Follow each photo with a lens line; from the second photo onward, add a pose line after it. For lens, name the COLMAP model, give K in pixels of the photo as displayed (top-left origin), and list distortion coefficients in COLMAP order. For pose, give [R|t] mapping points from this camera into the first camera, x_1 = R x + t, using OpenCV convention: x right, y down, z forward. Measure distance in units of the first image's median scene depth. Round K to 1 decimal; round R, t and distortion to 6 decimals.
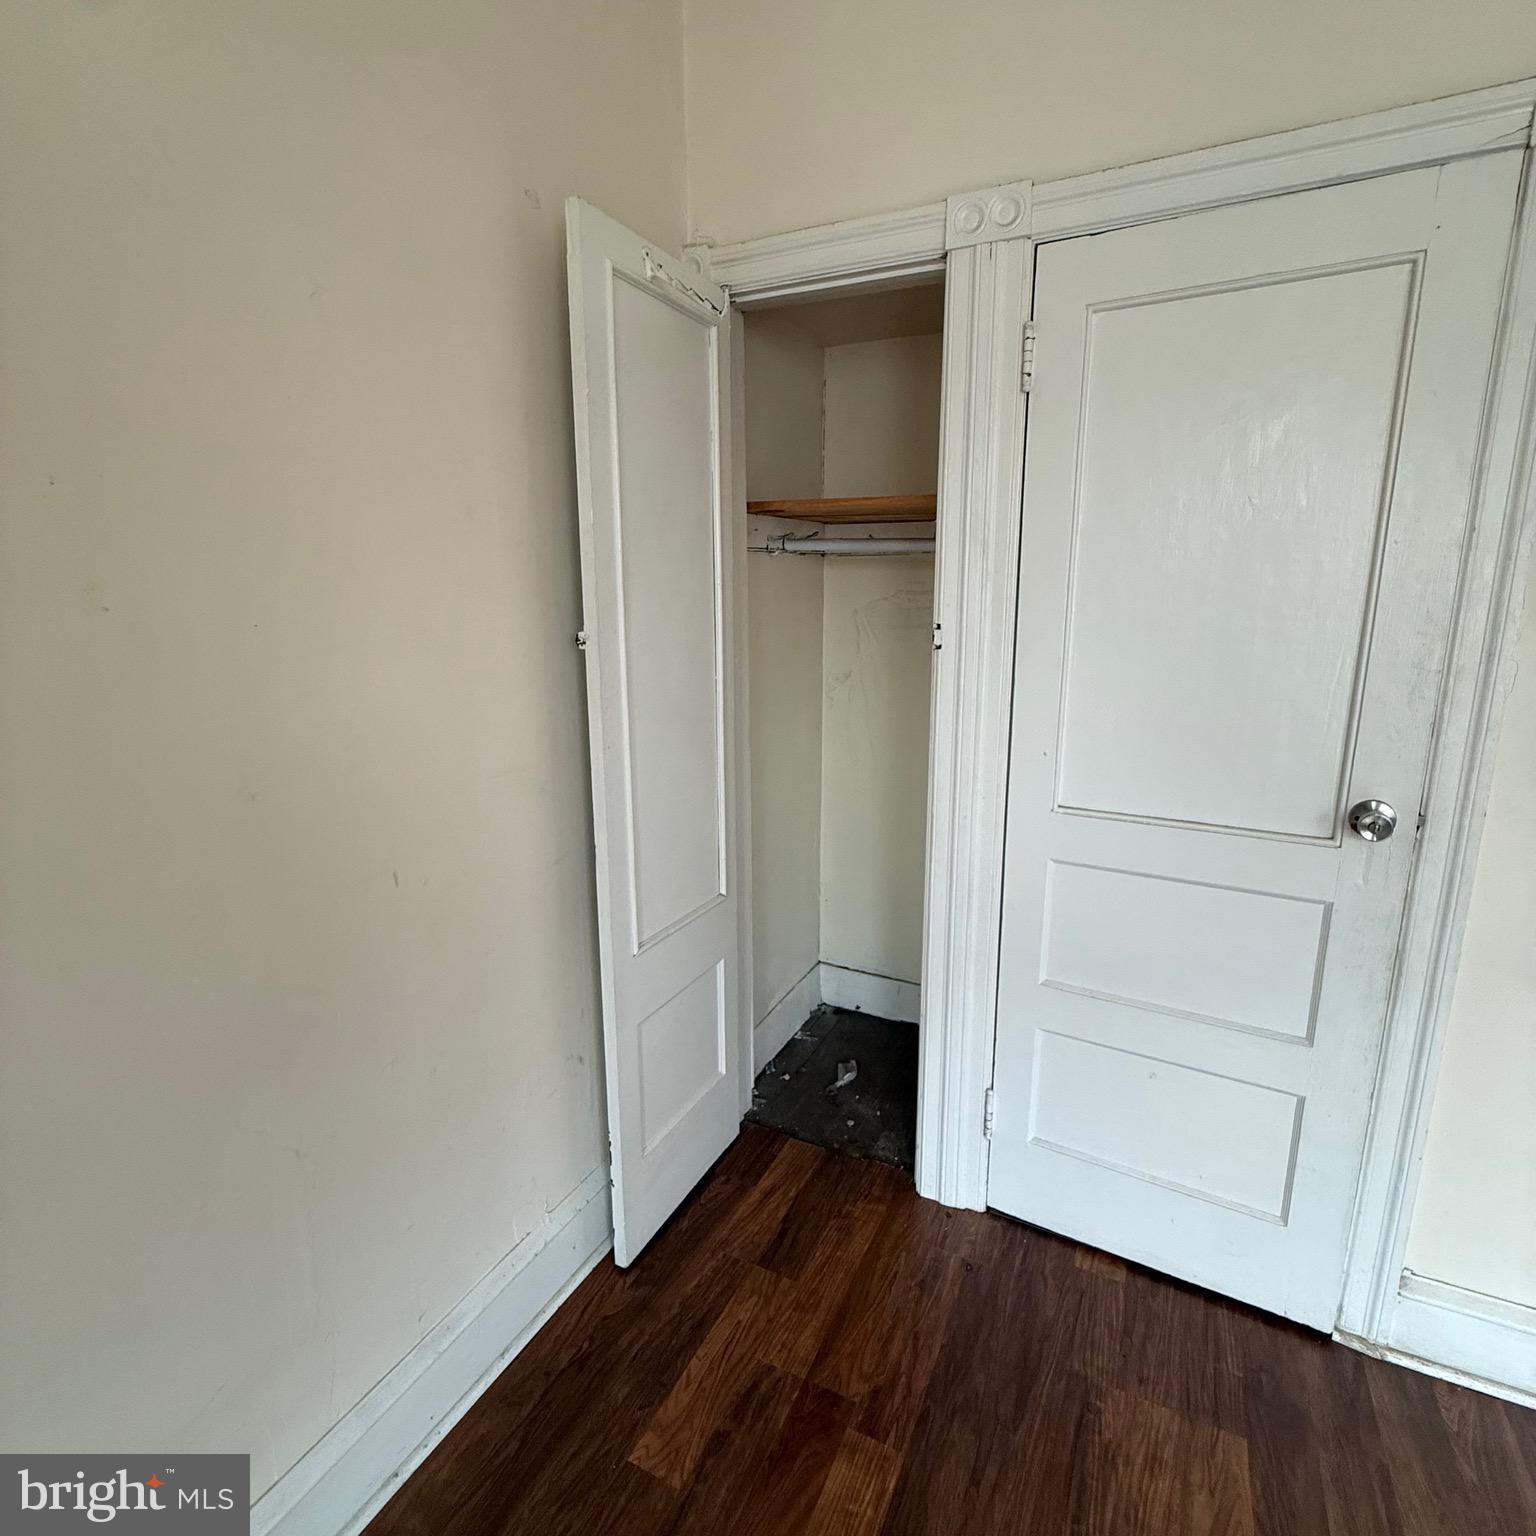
lens RADIAL K [[813.9, 0, 769.9], [0, 813.9, 764.2], [0, 0, 1]] dist [-0.000189, -0.000556]
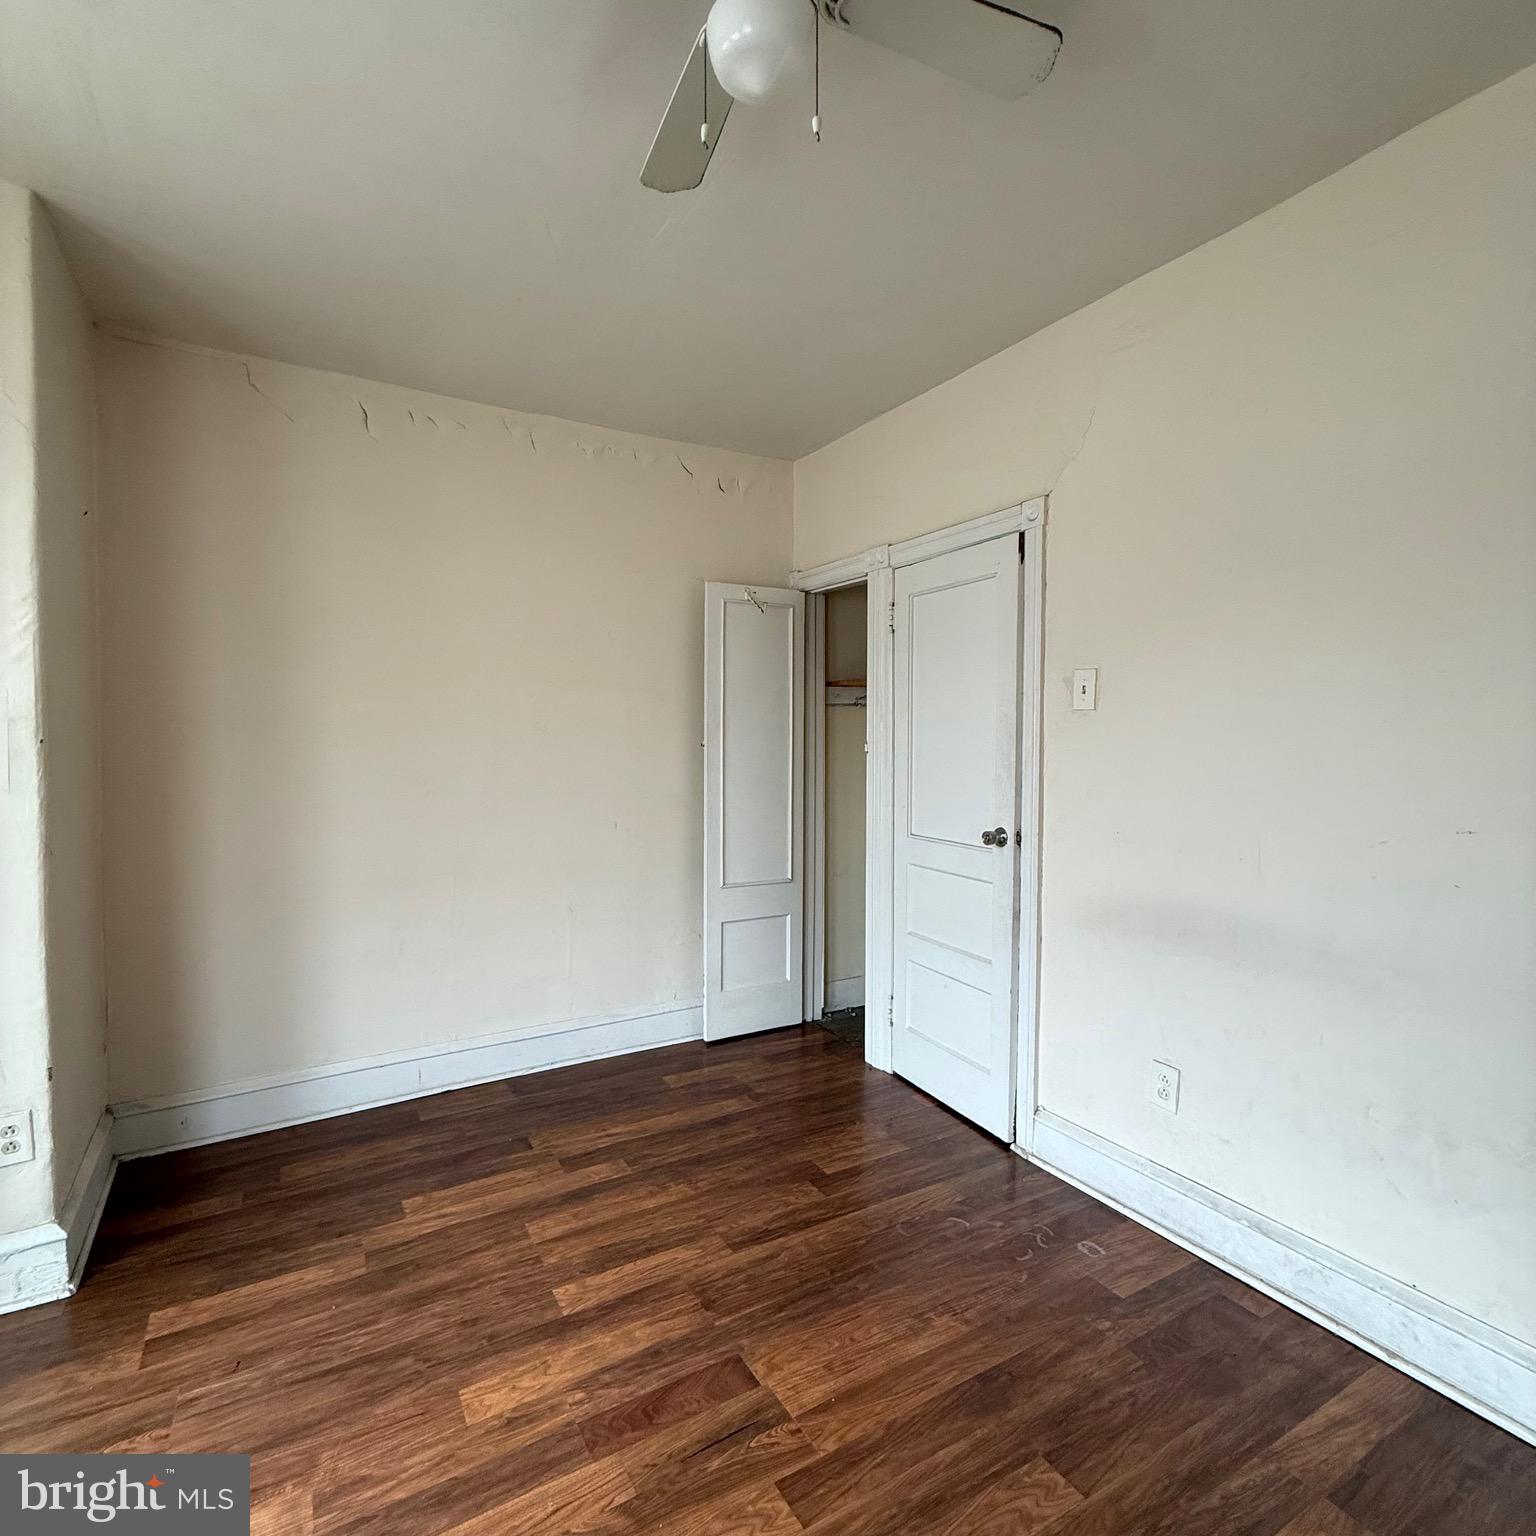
lens RADIAL K [[813.9, 0, 766.0], [0, 813.9, 763.4], [0, 0, 1]] dist [-0.000189, -0.000556]
pose [[0.836229, 0.021406, -0.547962, 1.198427], [-0.114300, 0.984095, -0.135987, 0.200006], [0.536336, 0.176348, 0.825376, -0.856011]]
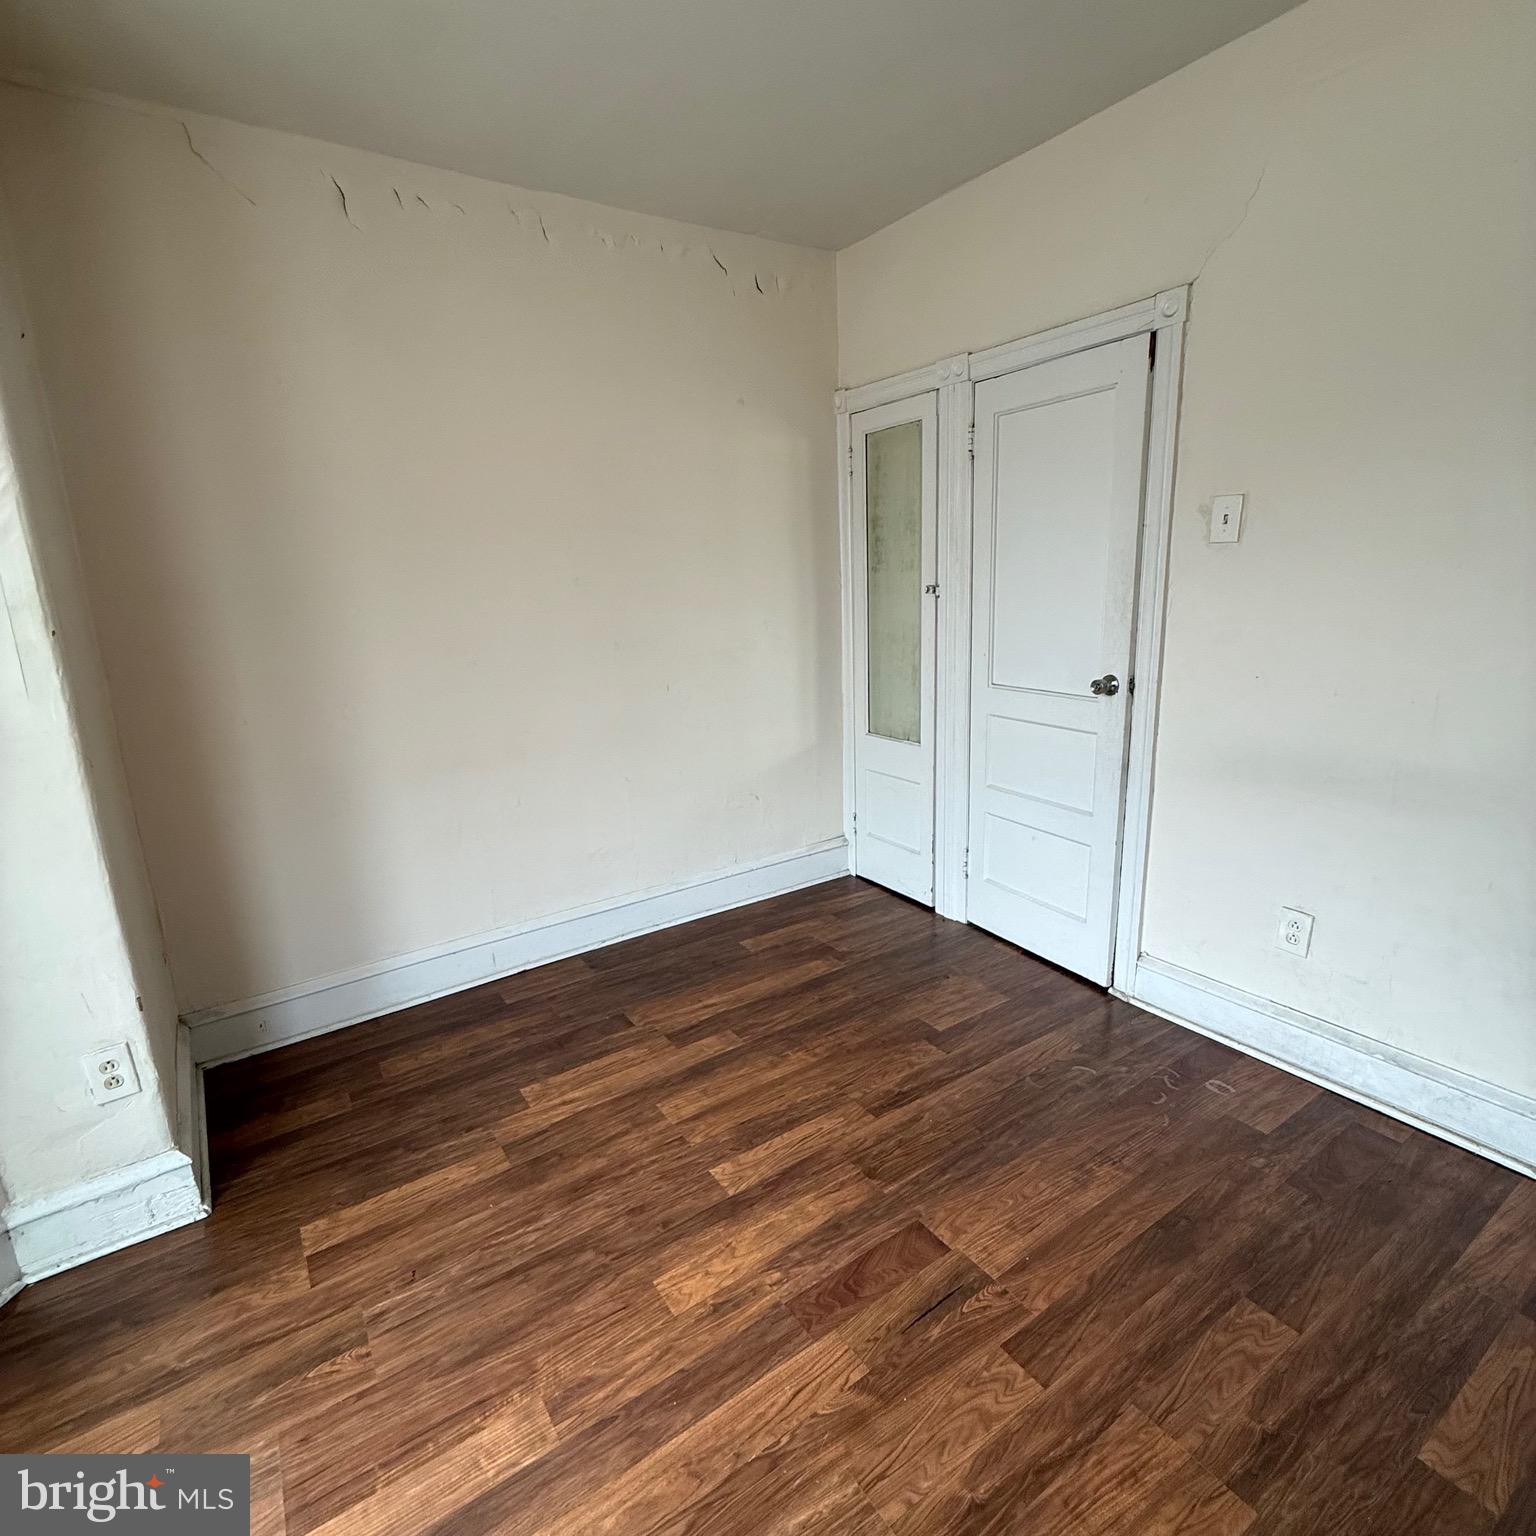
lens RADIAL K [[813.9, 0, 767.1], [0, 813.9, 764.2], [0, 0, 1]] dist [-0.000189, -0.000556]
pose [[0.868615, 0.082654, -0.488545, 0.877532], [-0.064699, 0.996467, 0.053554, 0.175631], [0.491245, -0.014909, 0.870894, -0.883041]]
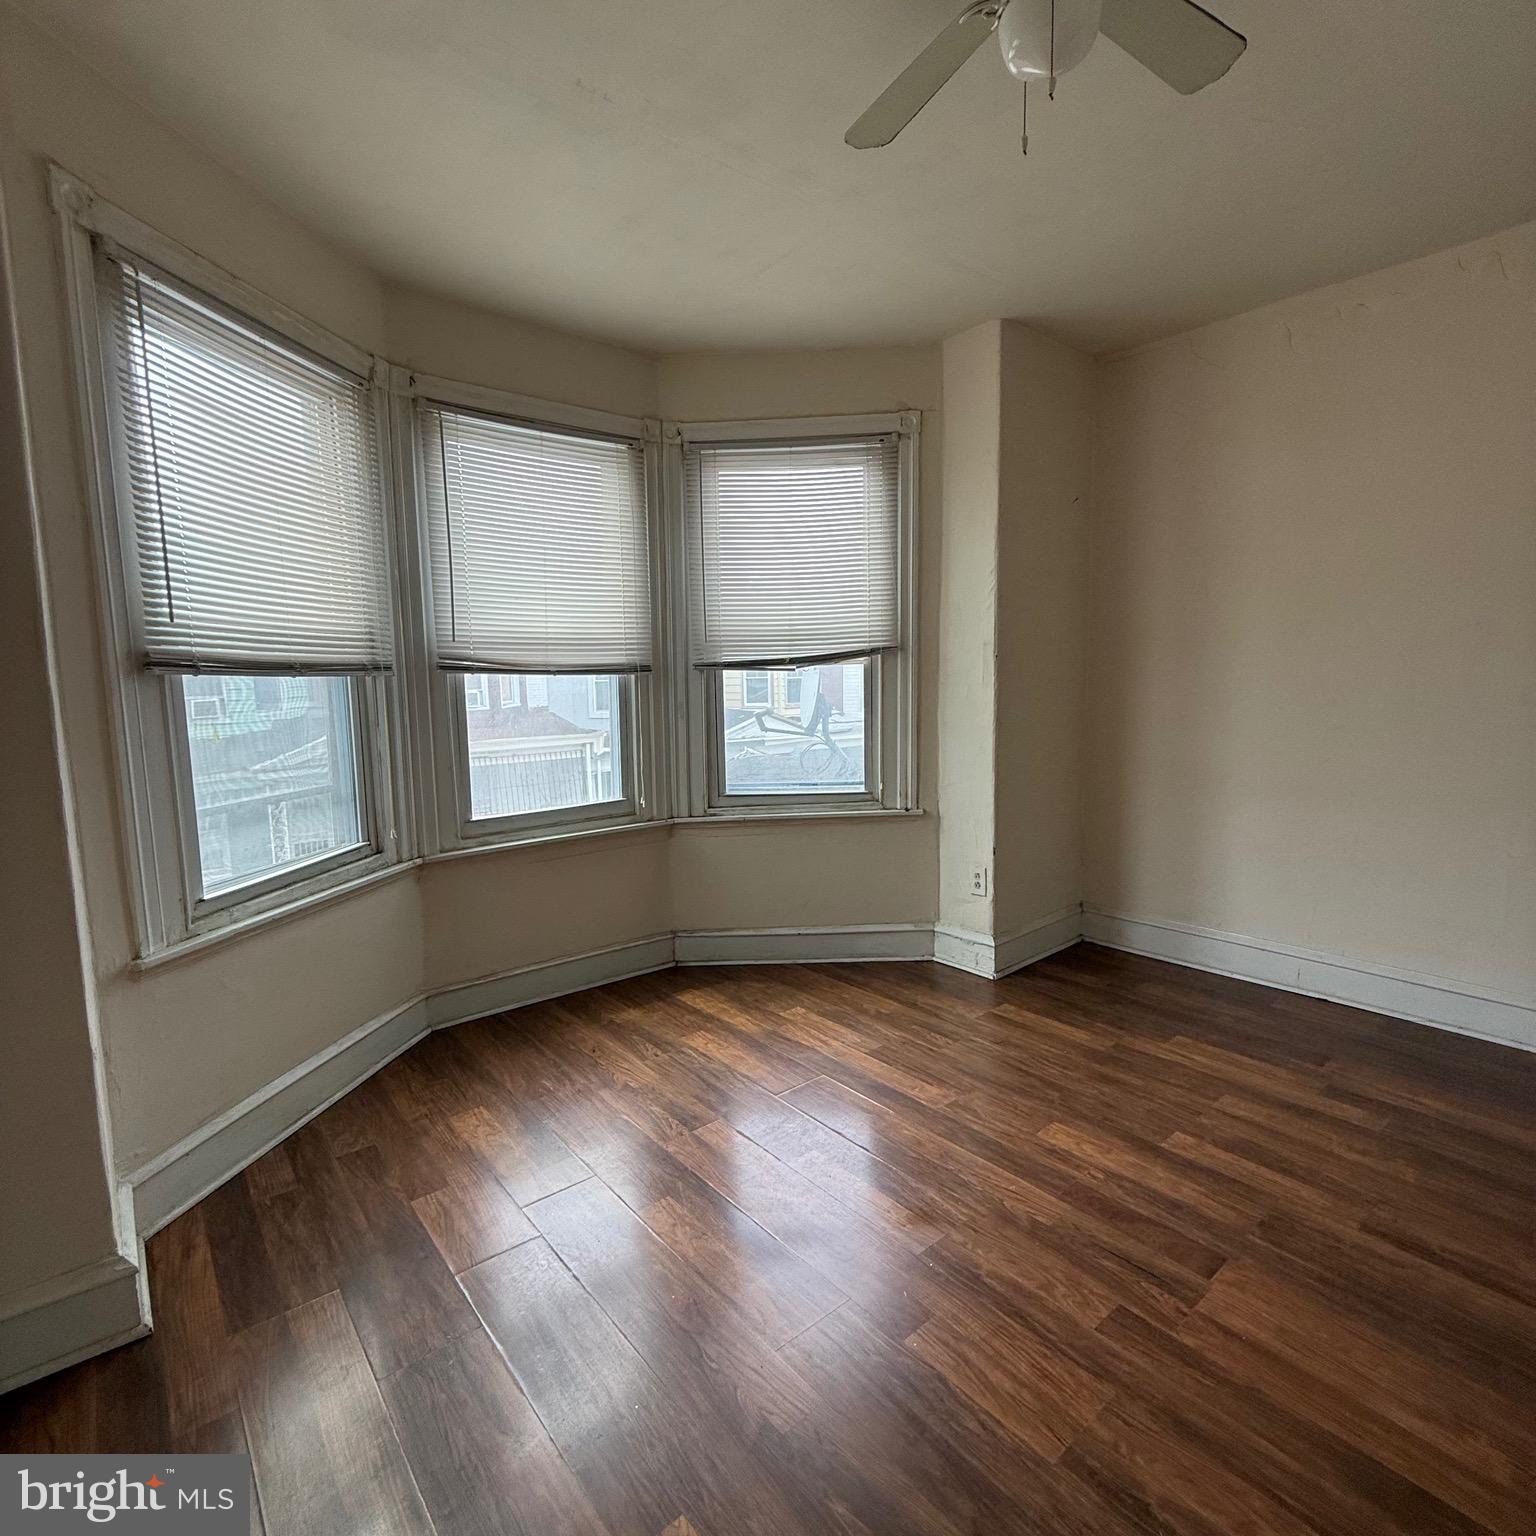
lens RADIAL K [[813.9, 0, 764.0], [0, 813.9, 755.9], [0, 0, 1]] dist [-0.000189, -0.000556]
pose [[-0.411050, 0.110560, -0.904884, 1.792813], [-0.160316, 0.968382, 0.191143, 0.063322], [0.897406, 0.223637, -0.380328, -0.091852]]
